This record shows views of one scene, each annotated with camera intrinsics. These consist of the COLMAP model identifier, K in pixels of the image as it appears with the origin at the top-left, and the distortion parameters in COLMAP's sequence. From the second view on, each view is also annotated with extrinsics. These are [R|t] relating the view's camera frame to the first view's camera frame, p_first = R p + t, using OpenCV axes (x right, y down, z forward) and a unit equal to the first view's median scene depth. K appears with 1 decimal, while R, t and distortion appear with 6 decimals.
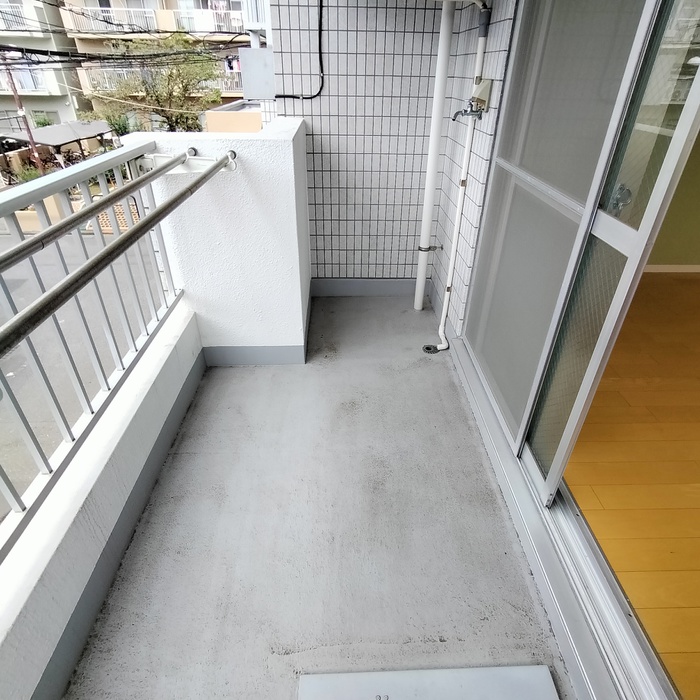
lens RADIAL K [[441.1, 0, 354.3], [0, 441.1, 348.7], [0, 0, 1]] dist [-0.004299, 0.002793]
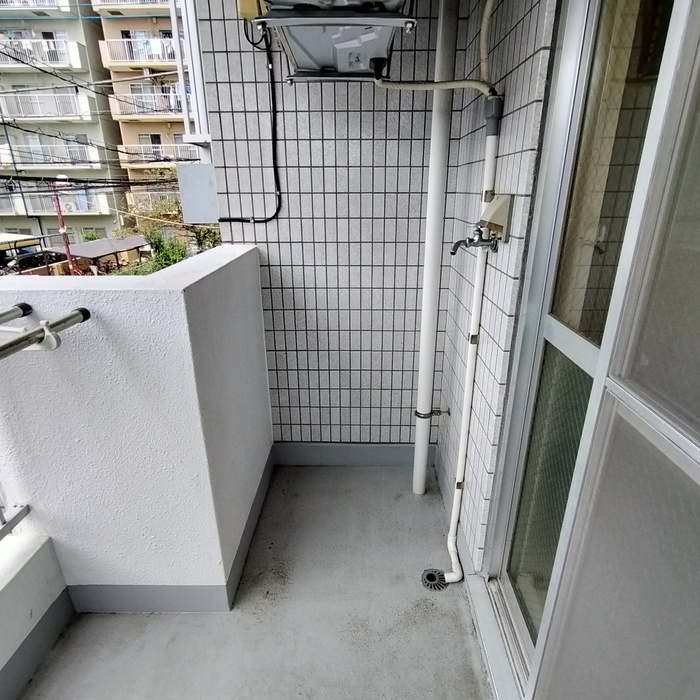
lens RADIAL K [[441.1, 0, 348.6], [0, 441.1, 353.3], [0, 0, 1]] dist [-0.004299, 0.002793]
pose [[0.998130, 0.004486, -0.060968, 0.089465], [-0.017045, 0.978178, -0.207067, -0.190118], [0.058709, 0.207719, 0.976425, 0.312467]]
